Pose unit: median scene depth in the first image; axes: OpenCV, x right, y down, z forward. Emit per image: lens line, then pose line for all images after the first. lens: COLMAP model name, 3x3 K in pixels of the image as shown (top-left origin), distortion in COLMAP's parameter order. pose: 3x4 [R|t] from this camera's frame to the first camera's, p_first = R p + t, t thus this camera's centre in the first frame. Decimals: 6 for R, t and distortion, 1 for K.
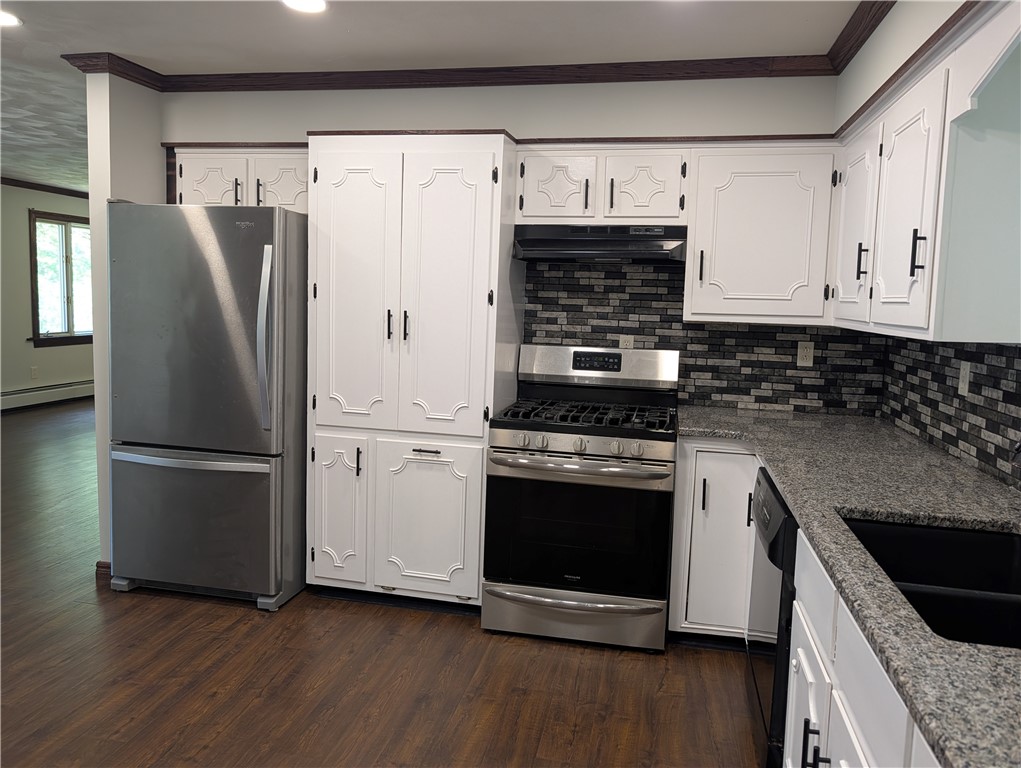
lens RADIAL K [[733.9, 0, 515.5], [0, 733.9, 373.4], [0, 0, 1]] dist [0.032052, -0.029732]
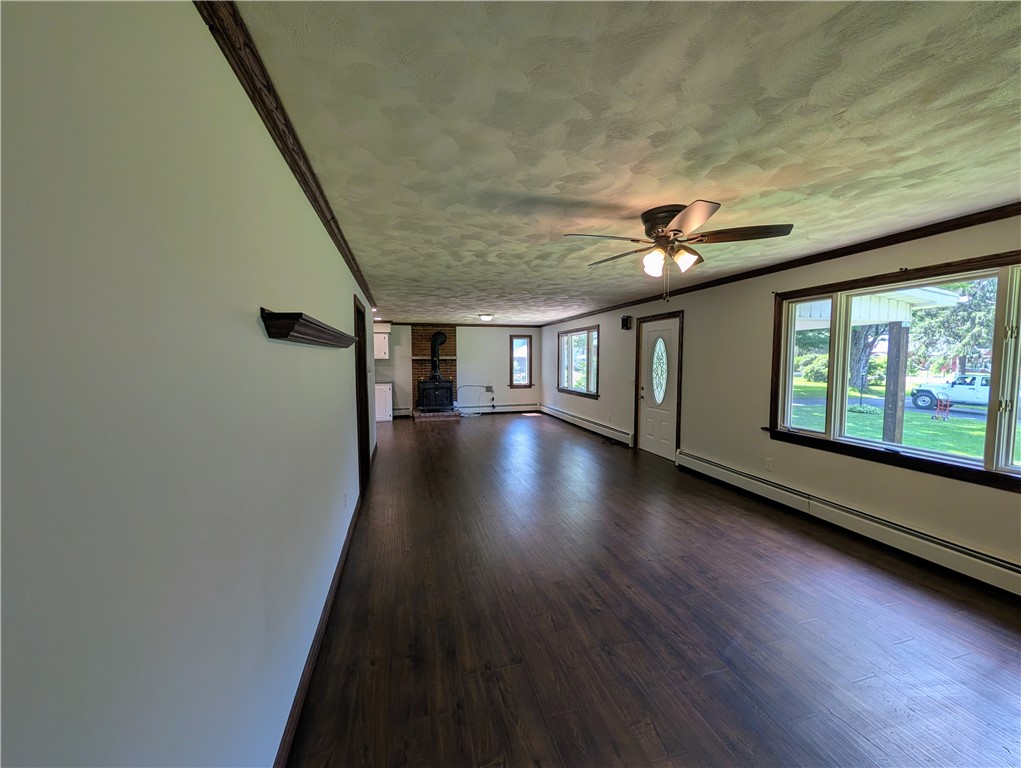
lens RADIAL K [[394.1, 0, 515.9], [0, 394.1, 385.8], [0, 0, 1]] dist [0.002649, -0.000328]
pose [[-0.891534, -0.001536, -0.452952, -0.311387], [-0.075867, 0.986374, 0.145981, -0.358881], [0.446556, 0.164511, -0.879502, 3.068857]]
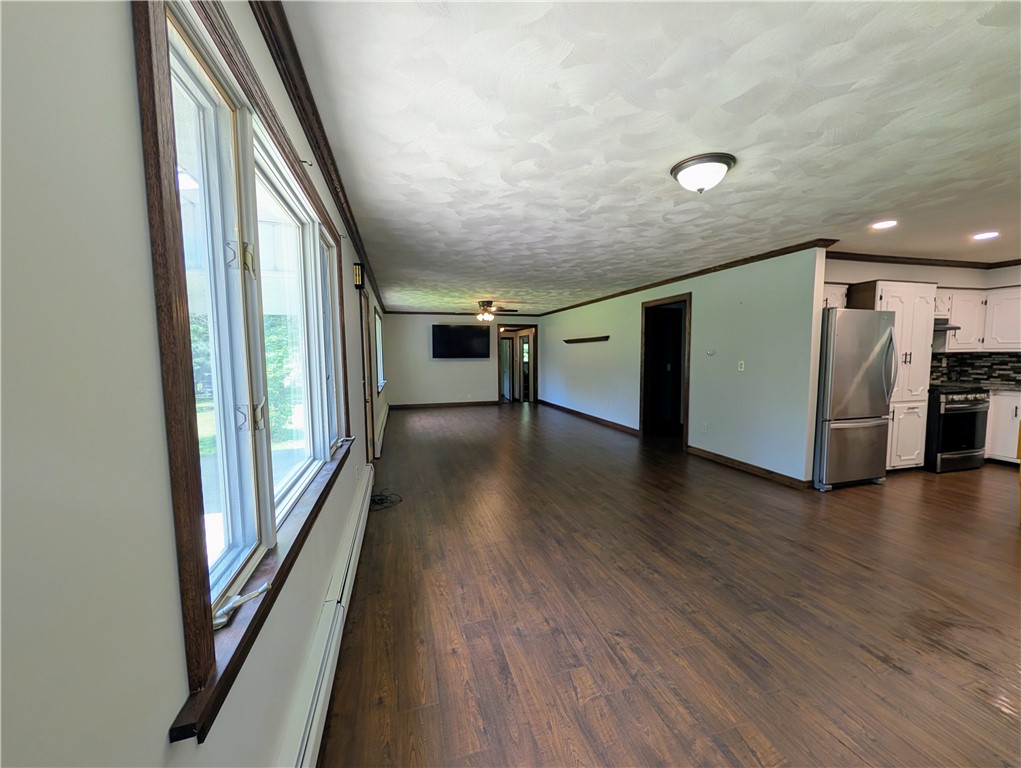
lens RADIAL K [[394.1, 0, 512.7], [0, 394.1, 386.8], [0, 0, 1]] dist [0.002649, -0.000328]
pose [[0.887482, -0.081877, 0.453510, -1.834345], [0.088599, 0.996047, 0.006446, -0.091102], [-0.452245, 0.034460, 0.891228, 0.390118]]
